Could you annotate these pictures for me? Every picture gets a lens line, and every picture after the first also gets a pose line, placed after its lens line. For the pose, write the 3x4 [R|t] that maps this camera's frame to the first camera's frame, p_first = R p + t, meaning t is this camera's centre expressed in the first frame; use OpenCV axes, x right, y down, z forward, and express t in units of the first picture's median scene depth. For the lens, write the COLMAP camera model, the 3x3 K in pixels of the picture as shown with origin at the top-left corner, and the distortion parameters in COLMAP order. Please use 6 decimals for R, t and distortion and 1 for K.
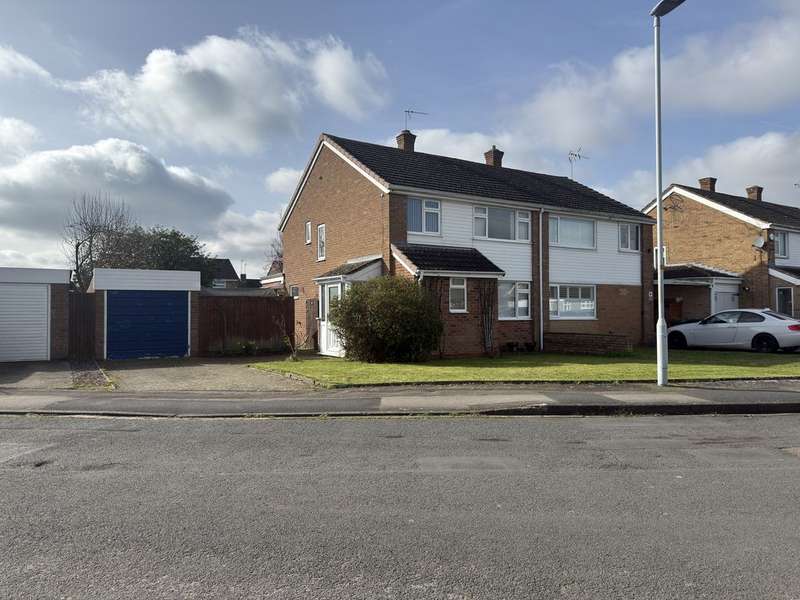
lens RADIAL K [[566.4, 0, 400.0], [0, 566.4, 300.0], [0, 0, 1]] dist [0.162579, -0.259750]
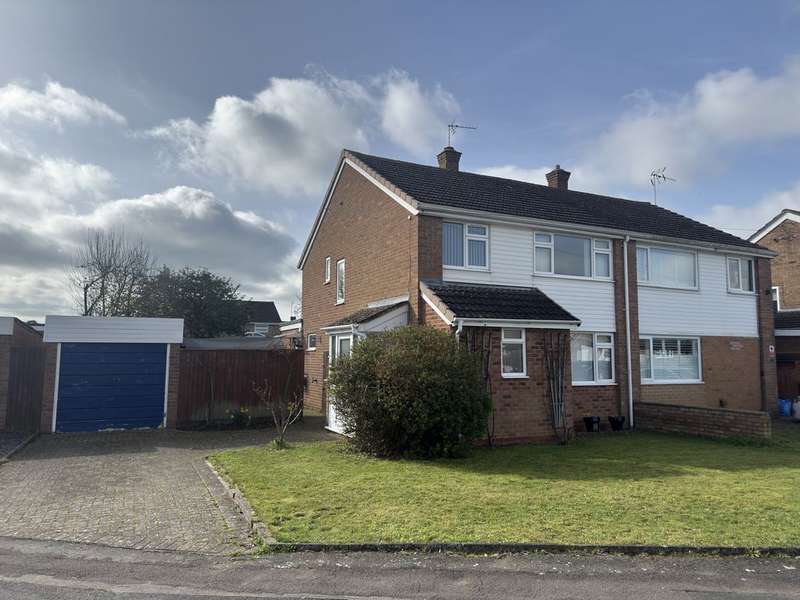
lens RADIAL K [[566.4, 0, 400.0], [0, 566.4, 300.0], [0, 0, 1]] dist [0.162579, -0.259750]
pose [[0.995063, -0.000188, -0.099246, 0.026703], [-0.007052, 0.997337, -0.072593, -0.018438], [0.098996, 0.072934, 0.992411, 0.227746]]
